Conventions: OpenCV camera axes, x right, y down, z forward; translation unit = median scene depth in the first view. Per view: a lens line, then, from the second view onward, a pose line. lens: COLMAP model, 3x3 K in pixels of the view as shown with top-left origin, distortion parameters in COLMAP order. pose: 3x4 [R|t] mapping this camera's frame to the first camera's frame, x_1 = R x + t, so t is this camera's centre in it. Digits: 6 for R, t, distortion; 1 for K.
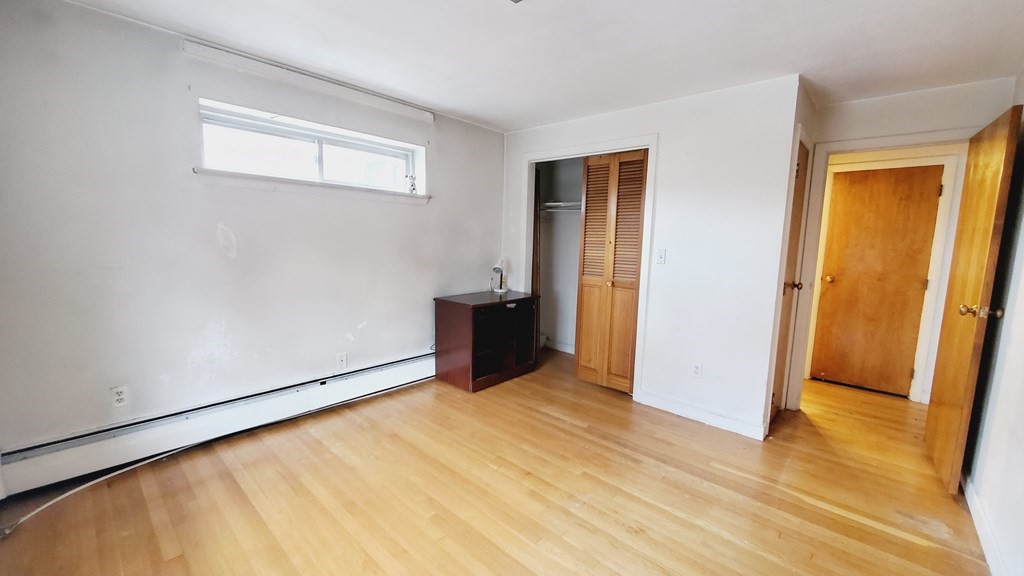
lens RADIAL K [[407.3, 0, 518.2], [0, 407.3, 285.9], [0, 0, 1]] dist [0.002280, -0.002566]
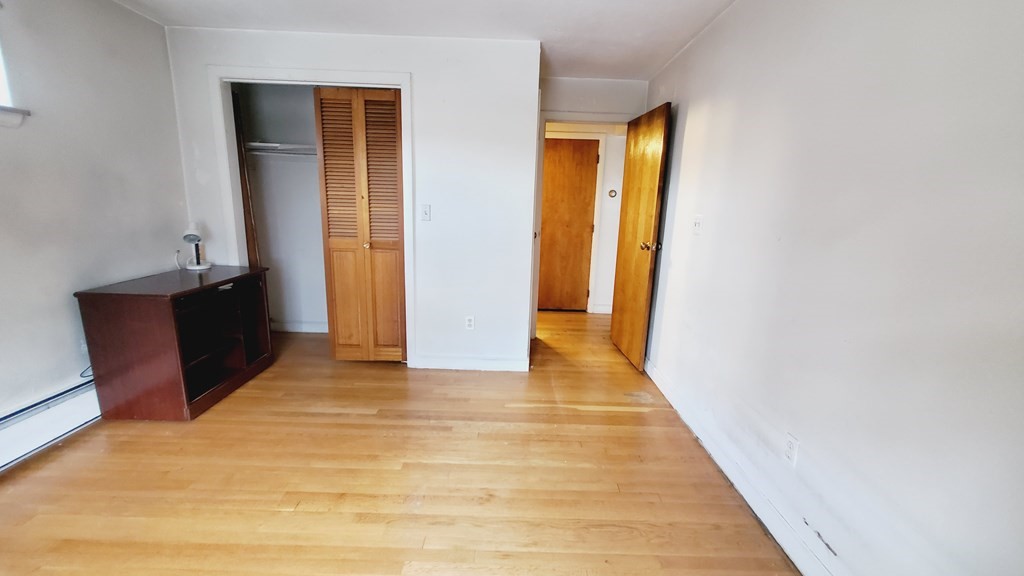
lens RADIAL K [[407.3, 0, 518.2], [0, 407.3, 285.9], [0, 0, 1]] dist [0.002280, -0.002566]
pose [[0.738689, -0.141820, 0.658958, -0.131739], [0.067295, 0.988248, 0.137252, -0.019371], [-0.670678, -0.057042, 0.739552, 0.147751]]
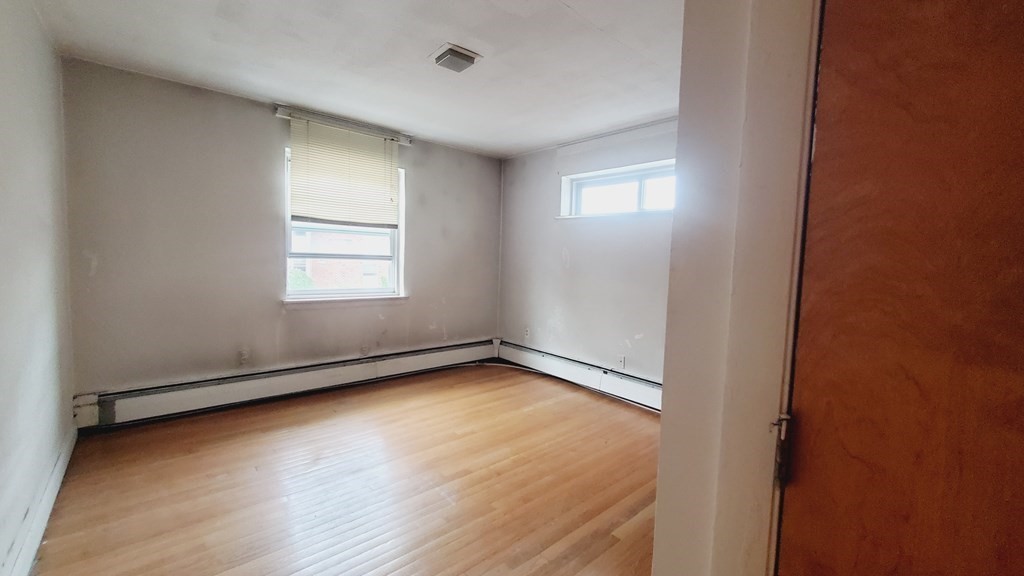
lens RADIAL K [[407.3, 0, 518.2], [0, 407.3, 285.9], [0, 0, 1]] dist [0.002280, -0.002566]
pose [[-0.109360, 0.041133, -0.993151, 0.721186], [-0.151787, 0.986735, 0.057581, -0.050255], [0.982345, 0.157044, -0.101666, 0.766212]]
